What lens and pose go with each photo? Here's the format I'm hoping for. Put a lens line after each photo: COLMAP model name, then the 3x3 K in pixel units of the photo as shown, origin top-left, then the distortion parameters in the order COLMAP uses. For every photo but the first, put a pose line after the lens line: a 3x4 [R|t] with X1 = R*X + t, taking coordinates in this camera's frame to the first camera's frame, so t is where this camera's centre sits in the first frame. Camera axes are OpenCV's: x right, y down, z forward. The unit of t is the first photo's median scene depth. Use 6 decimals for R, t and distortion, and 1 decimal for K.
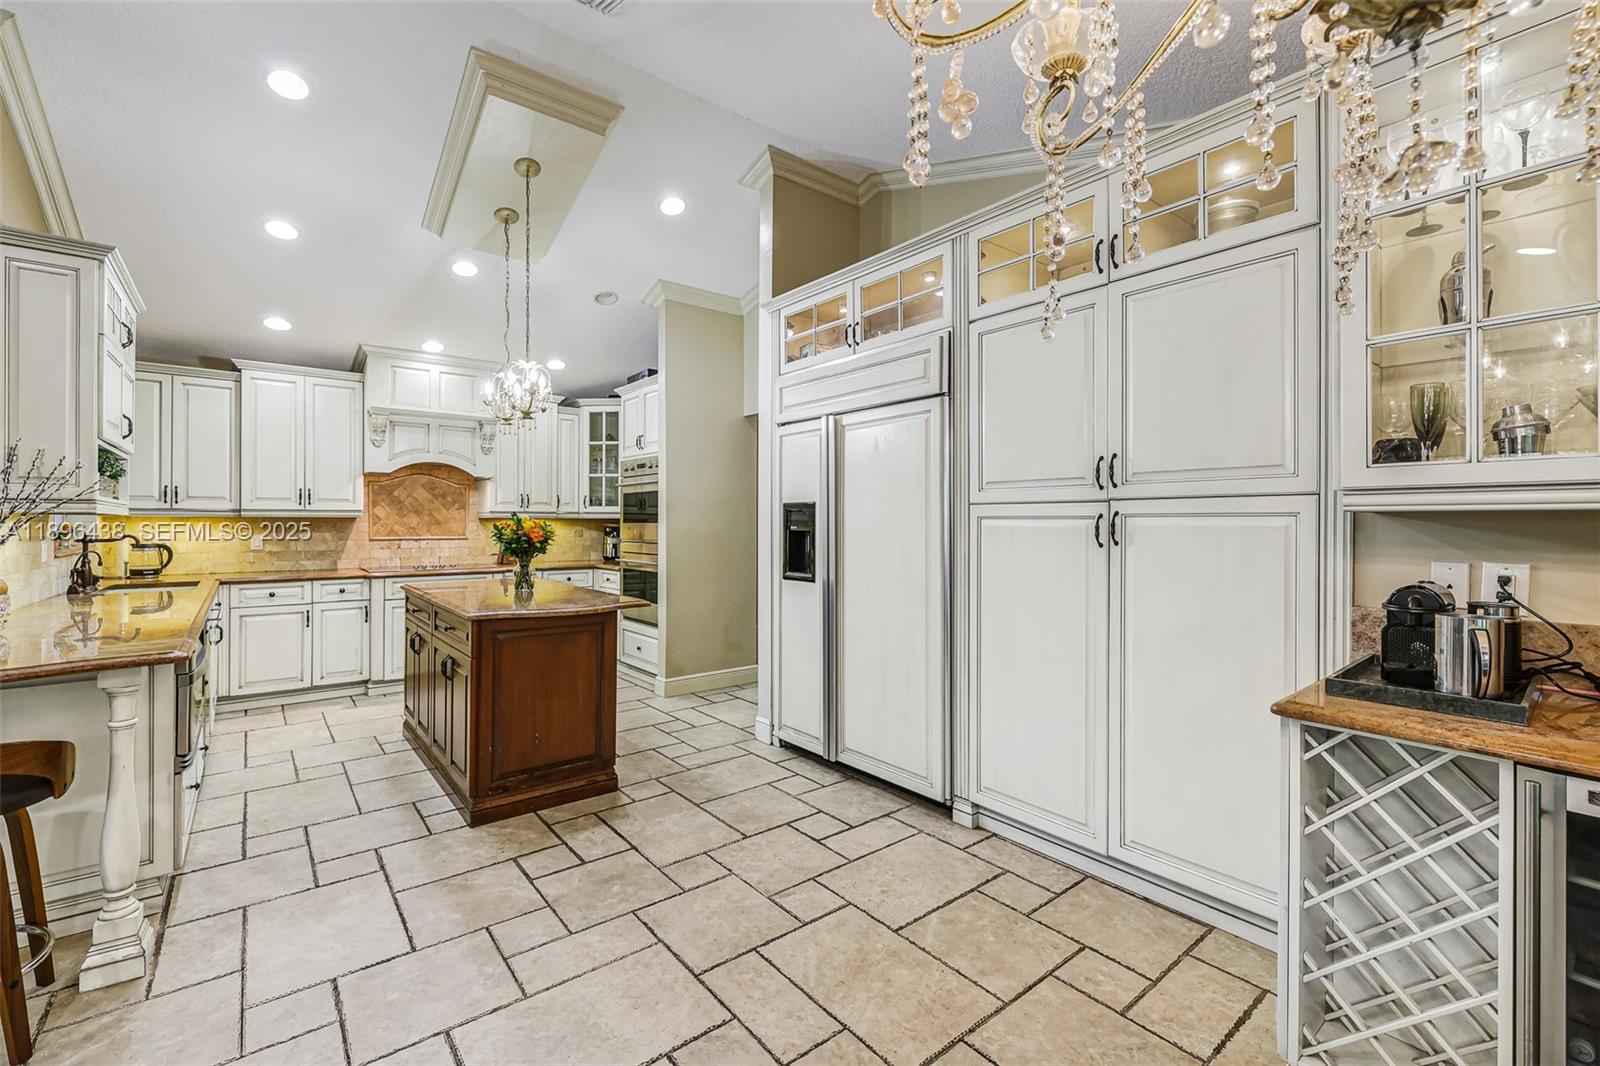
lens RADIAL K [[678.6, 0, 786.7], [0, 678.6, 511.9], [0, 0, 1]] dist [0.001030, 0.000231]
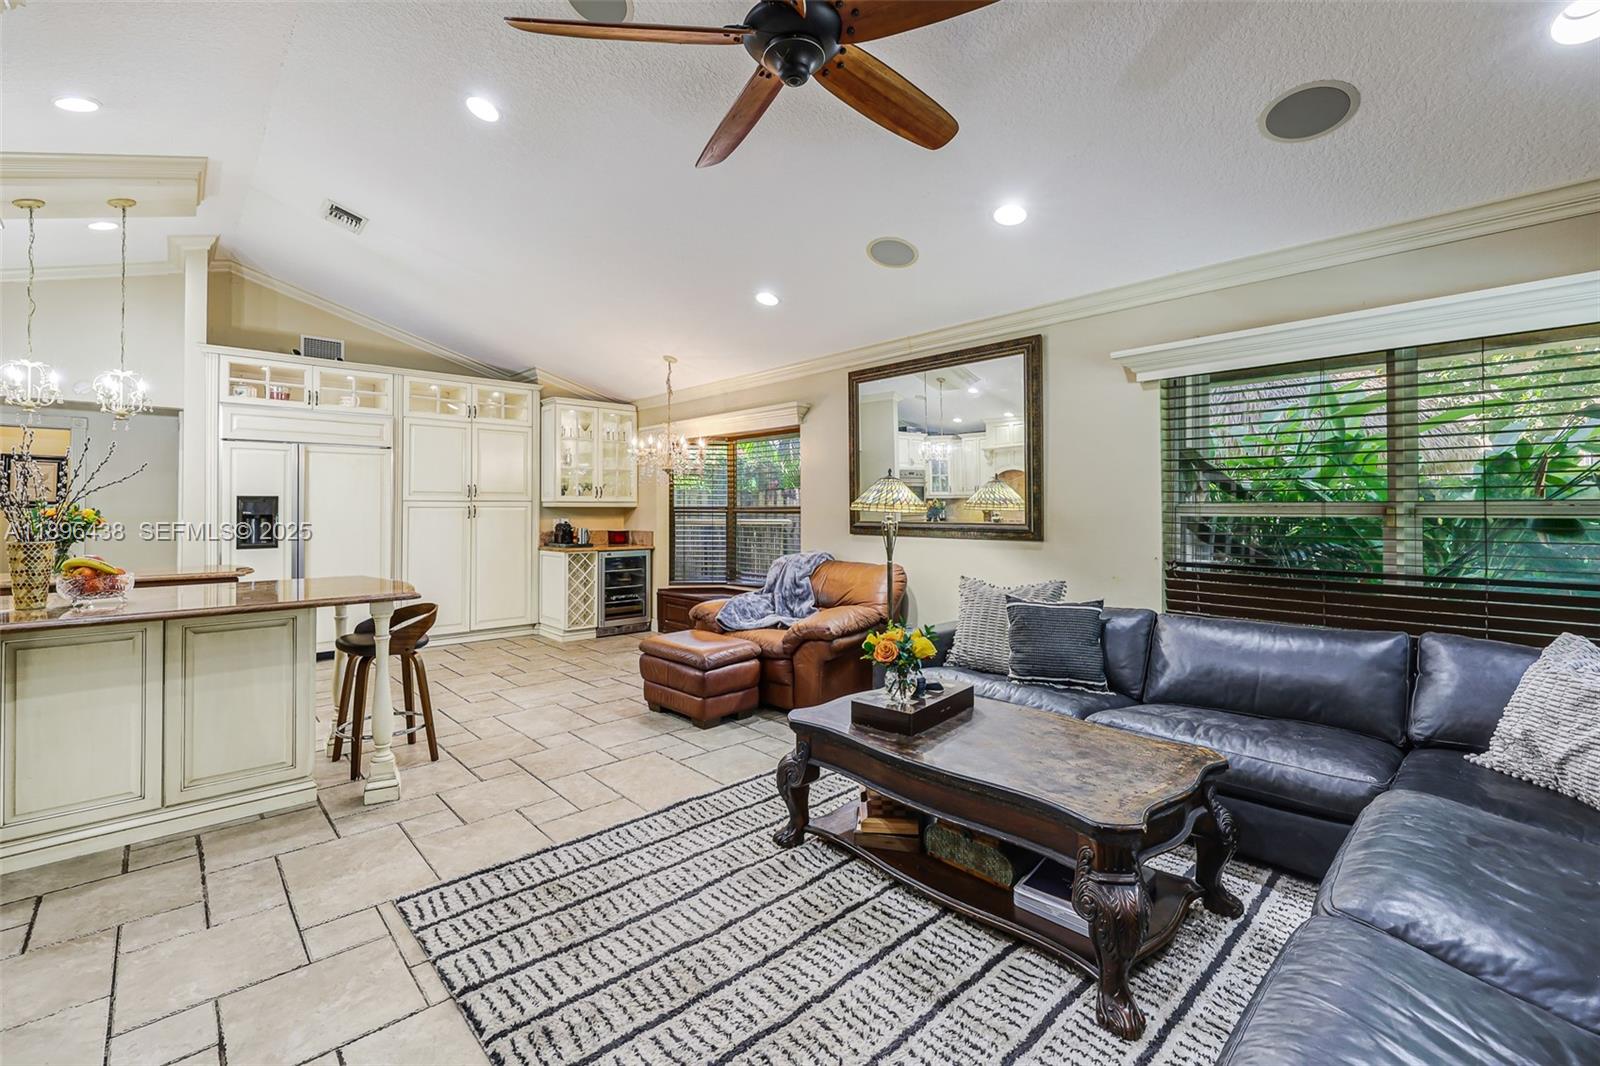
lens RADIAL K [[678.6, 0, 786.7], [0, 678.6, 511.9], [0, 0, 1]] dist [0.001030, 0.000231]
pose [[-0.076843, -0.002950, 0.997039, -2.016310], [-0.021109, 0.999776, 0.001331, -0.004955], [-0.996820, -0.020945, -0.076888, -0.060424]]
